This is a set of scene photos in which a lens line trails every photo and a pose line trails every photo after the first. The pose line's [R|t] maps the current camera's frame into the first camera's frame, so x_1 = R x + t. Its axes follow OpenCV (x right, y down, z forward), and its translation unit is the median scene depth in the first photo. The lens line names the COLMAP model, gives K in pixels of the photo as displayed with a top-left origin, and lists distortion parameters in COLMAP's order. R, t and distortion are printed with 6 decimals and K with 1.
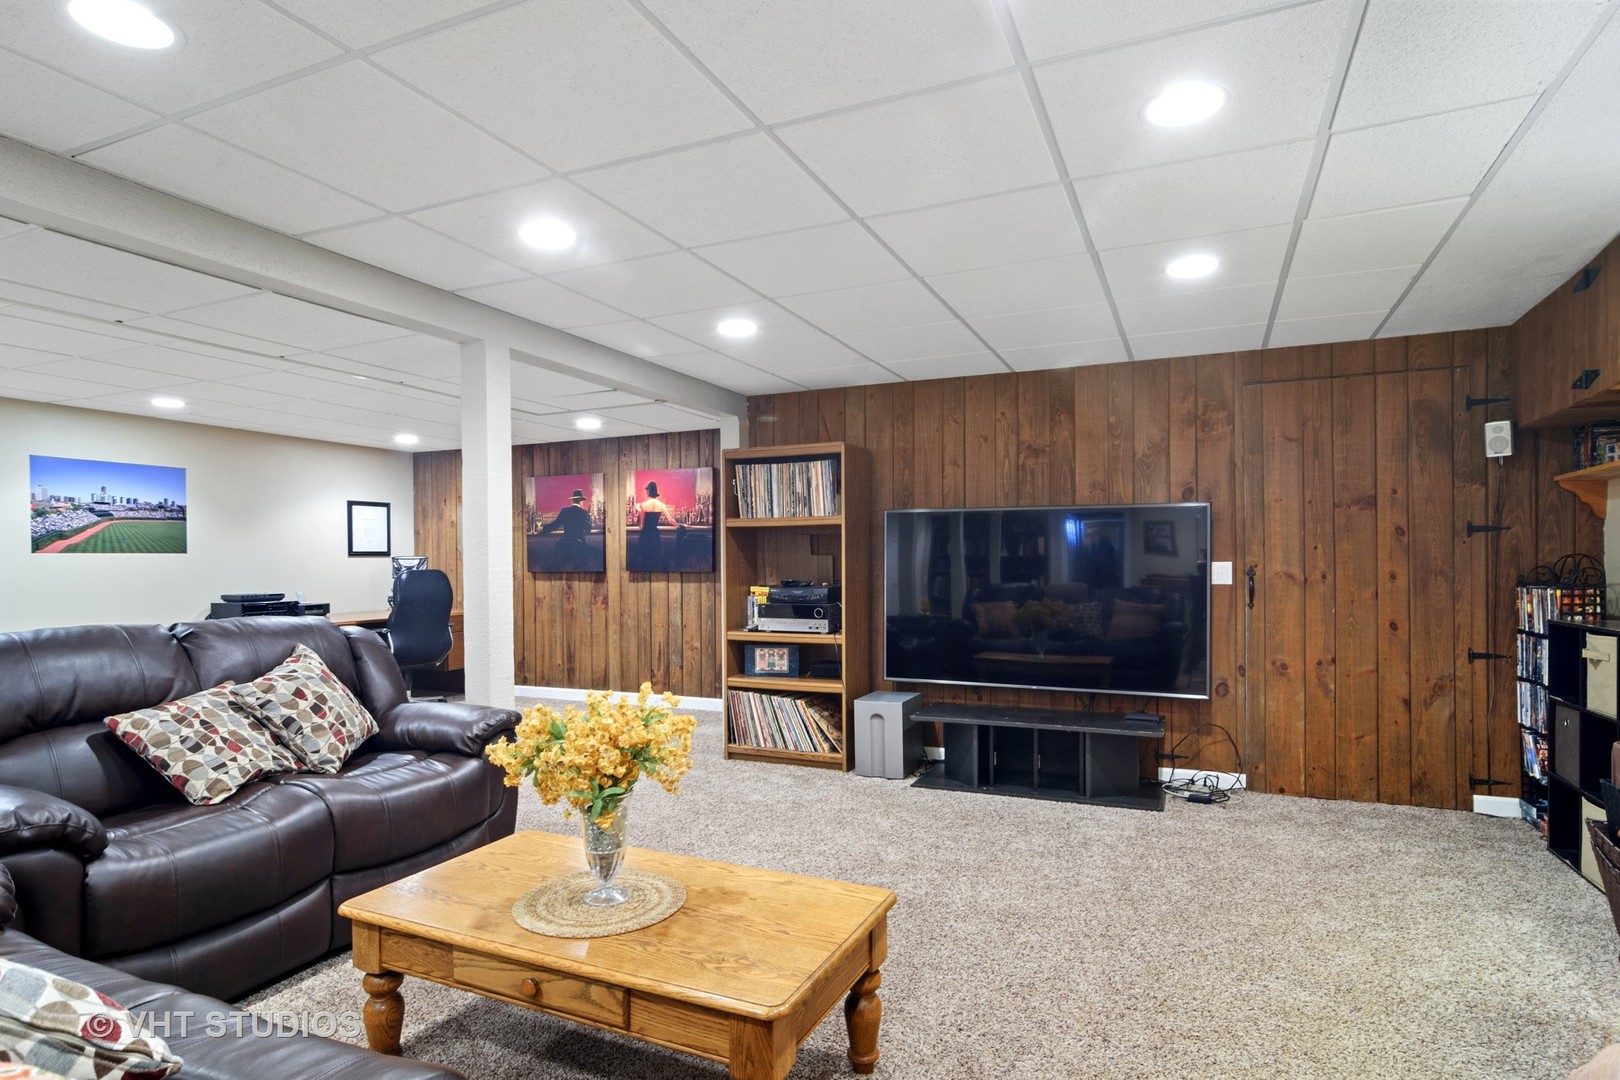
lens RADIAL K [[880.7, 0, 803.1], [0, 880.7, 549.4], [0, 0, 1]] dist [-0.002852, 0.002422]
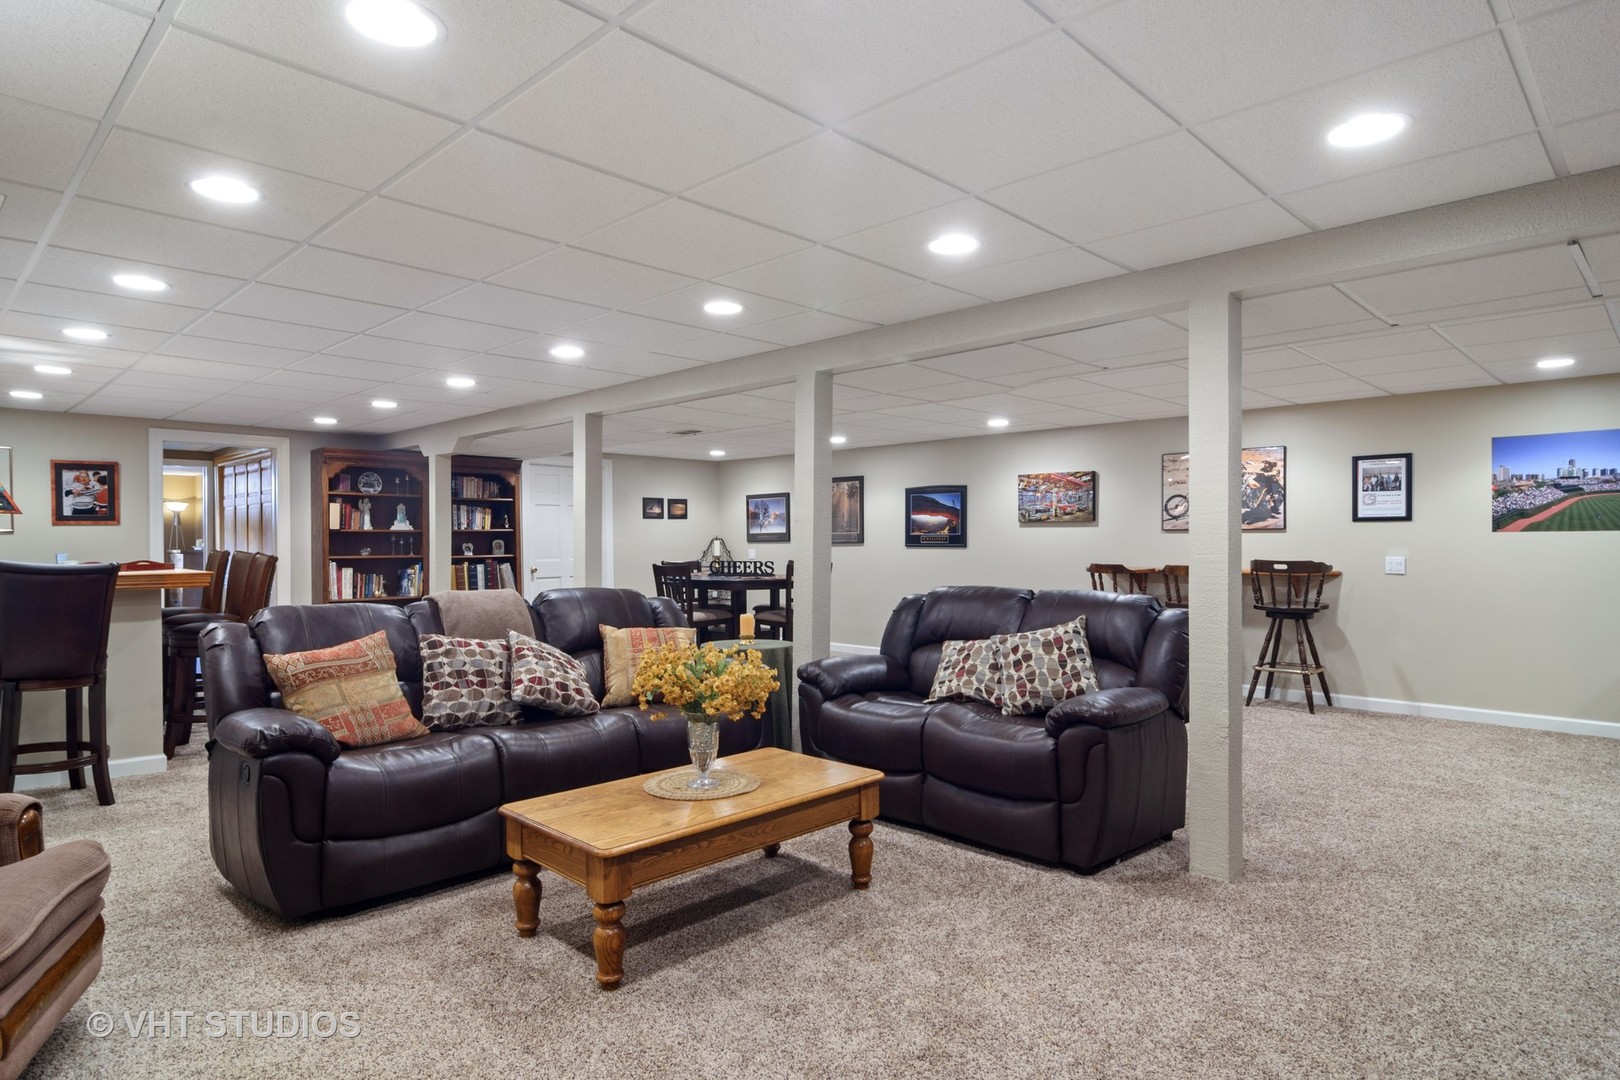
lens RADIAL K [[880.7, 0, 798.9], [0, 880.7, 553.8], [0, 0, 1]] dist [-0.002852, 0.002422]
pose [[-0.339125, 0.022073, -0.940482, 0.372890], [0.018038, 0.999693, 0.016958, -0.002249], [0.940568, -0.011214, -0.339420, 0.566695]]
